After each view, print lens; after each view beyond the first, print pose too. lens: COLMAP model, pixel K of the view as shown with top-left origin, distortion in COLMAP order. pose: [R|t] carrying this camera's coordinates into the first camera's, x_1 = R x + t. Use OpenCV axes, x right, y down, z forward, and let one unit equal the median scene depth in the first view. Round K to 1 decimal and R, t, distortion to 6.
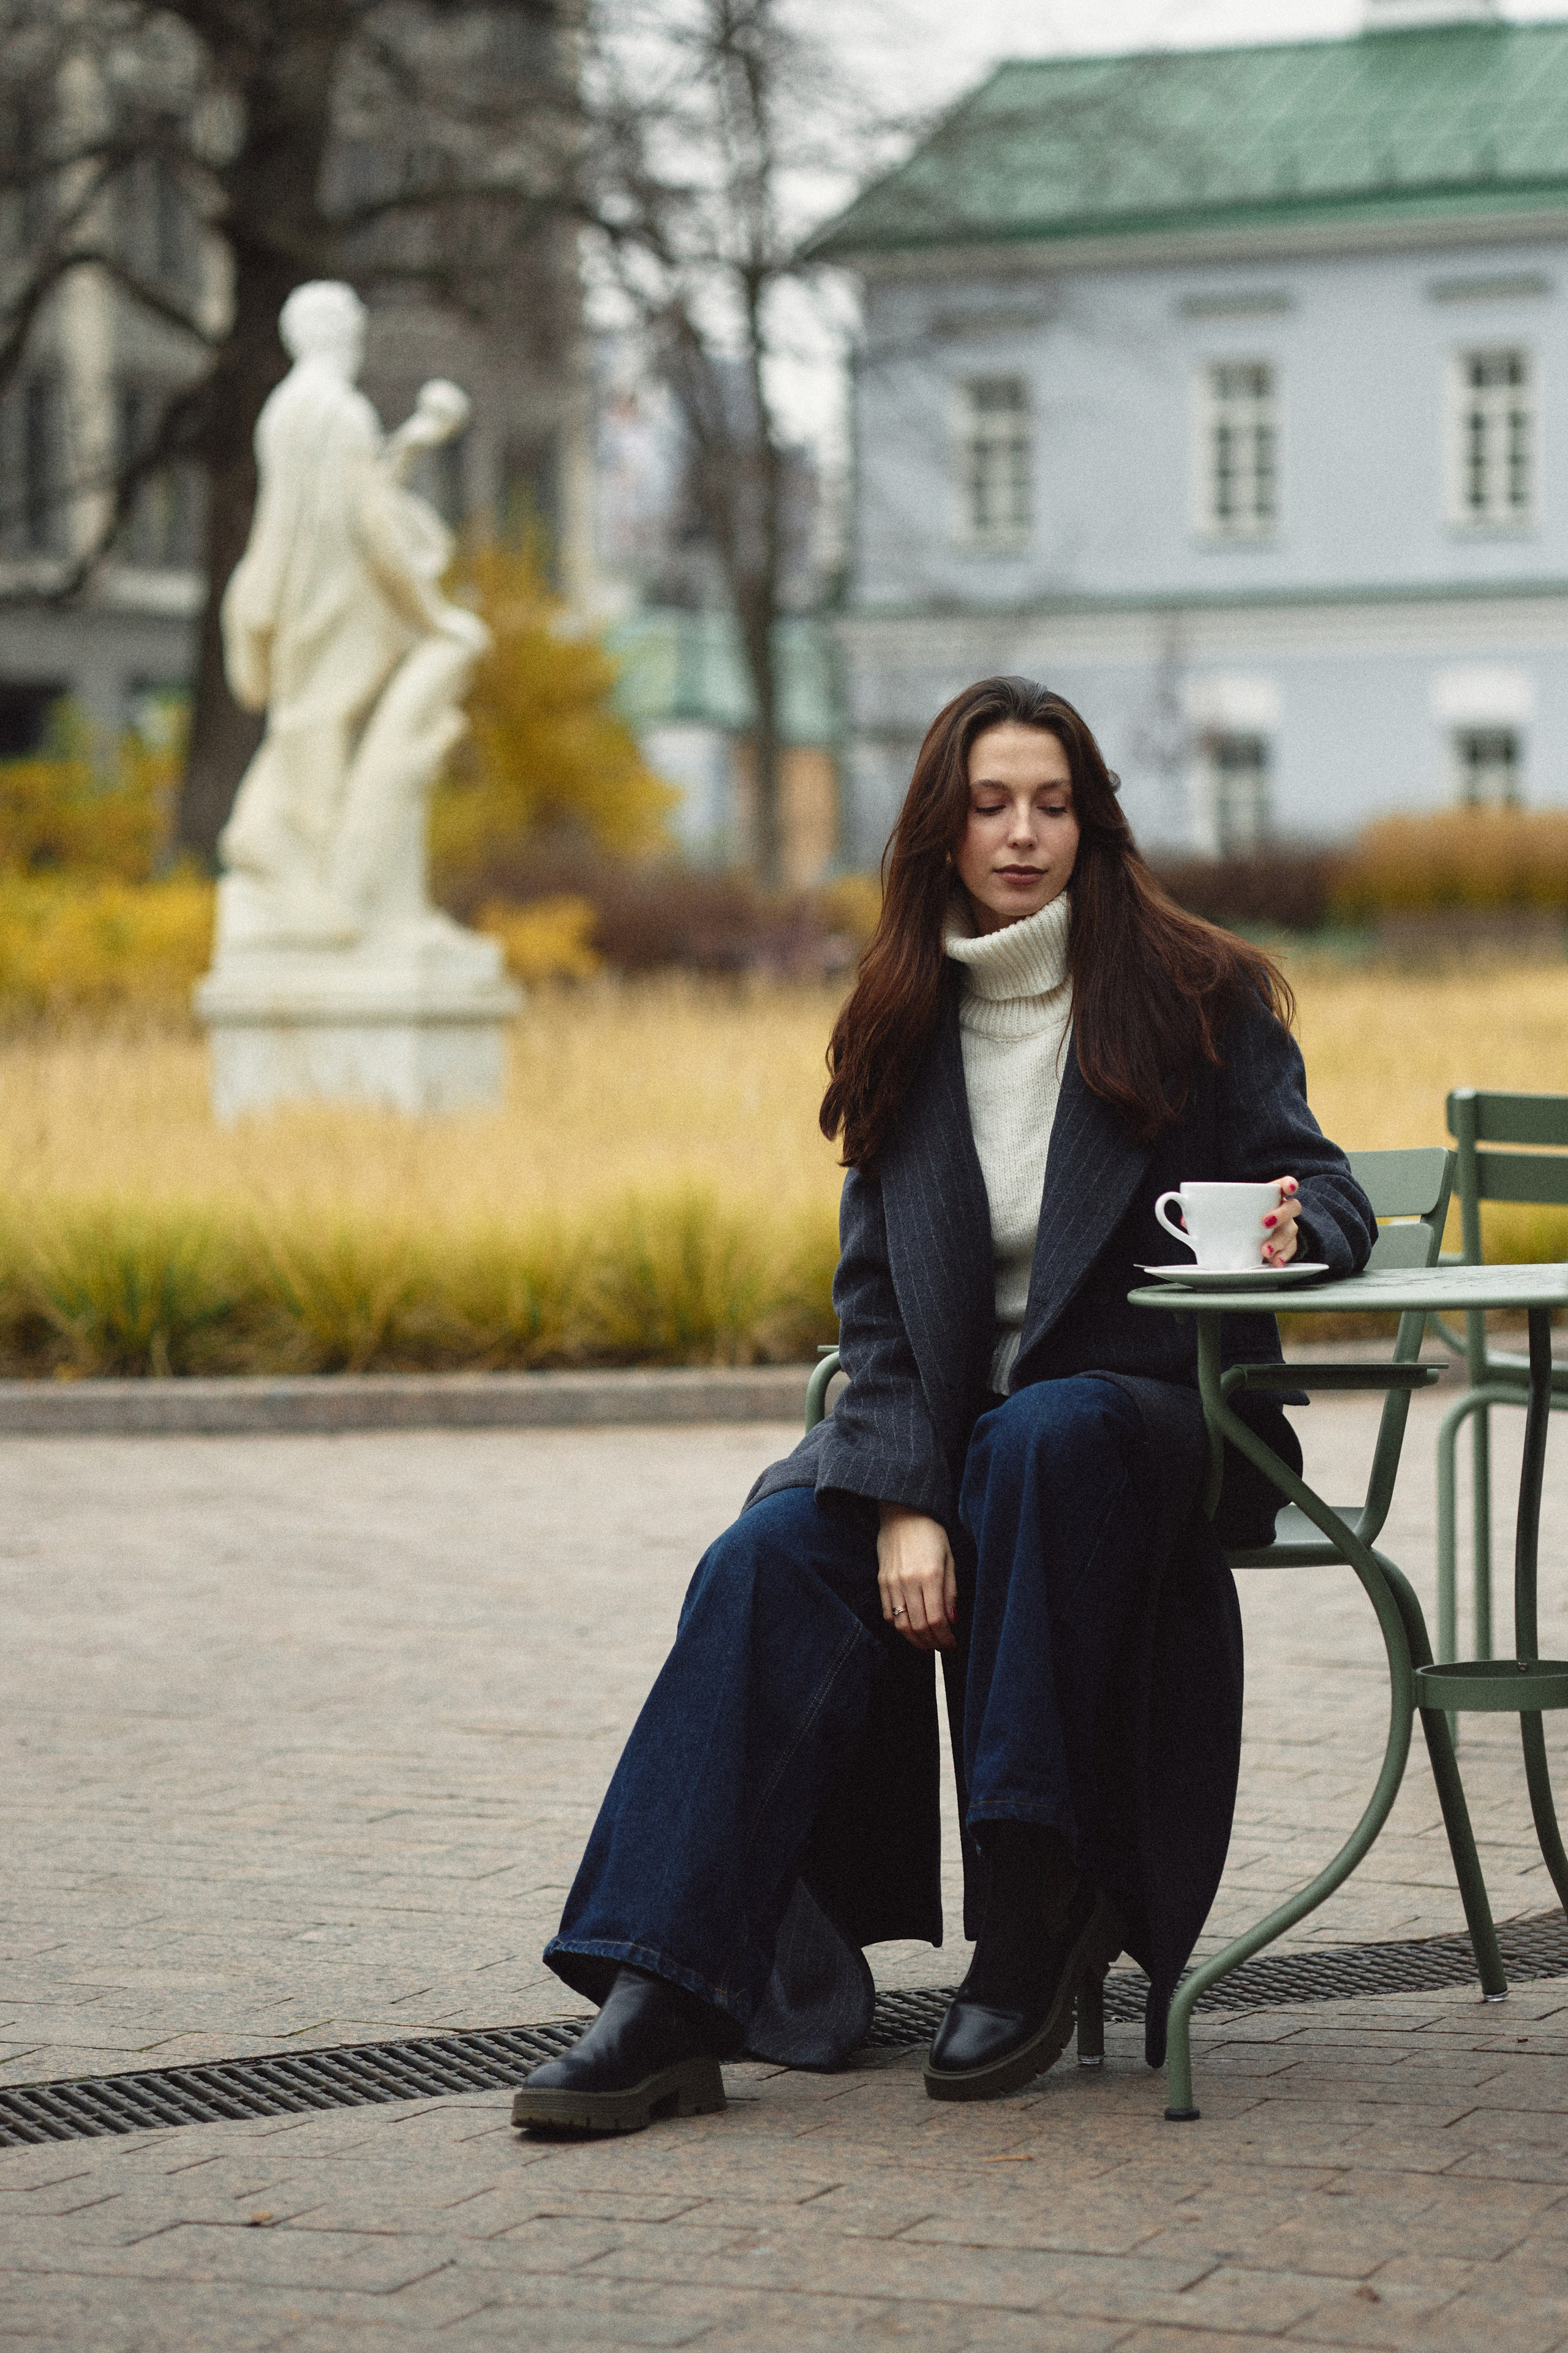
lens RADIAL K [[7072.5, 0, 784.0], [0, 7072.5, 1176.5], [0, 0, 1]] dist [0.193868, 0.235869]
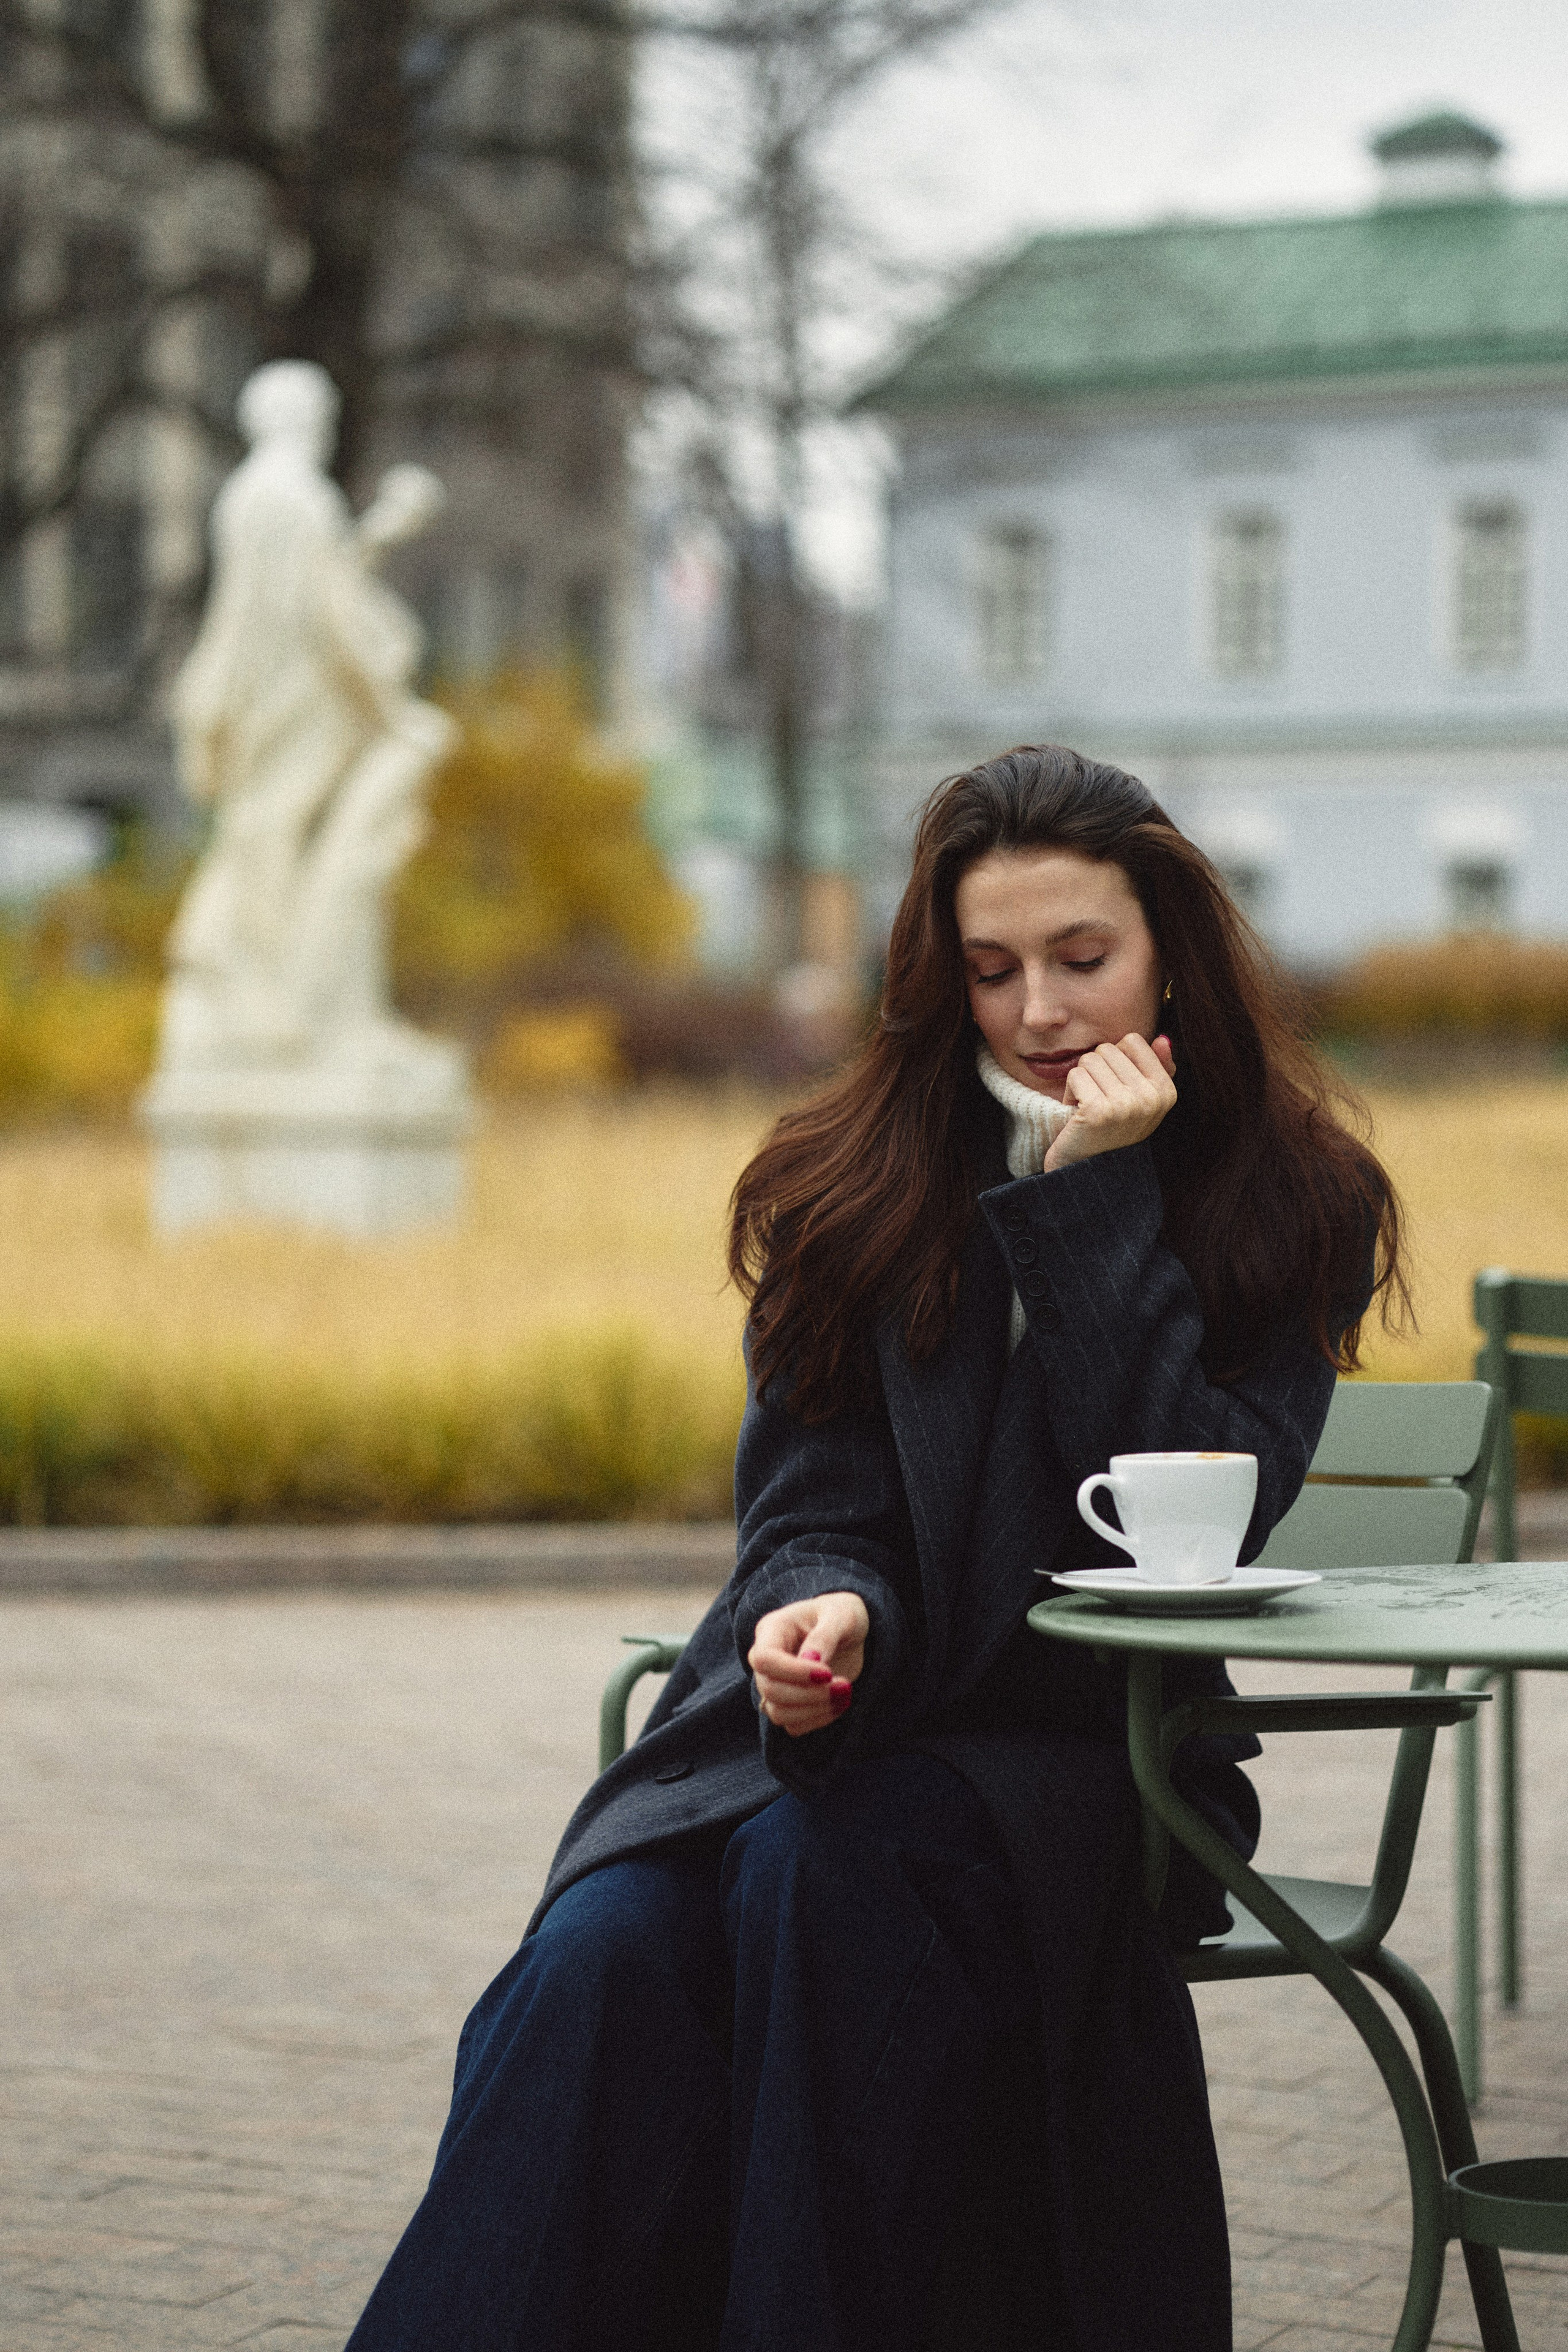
lens RADIAL K [[5852.2, 0, 662.7], [0, 5852.2, 1164.9], [0, 0, 1]] dist [0.398740, -0.367516]
pose [[0.999268, 0.017469, -0.034027, 0.016026], [-0.017854, 0.999780, -0.011052, -0.010456], [0.033827, 0.011651, 0.999360, 0.217652]]
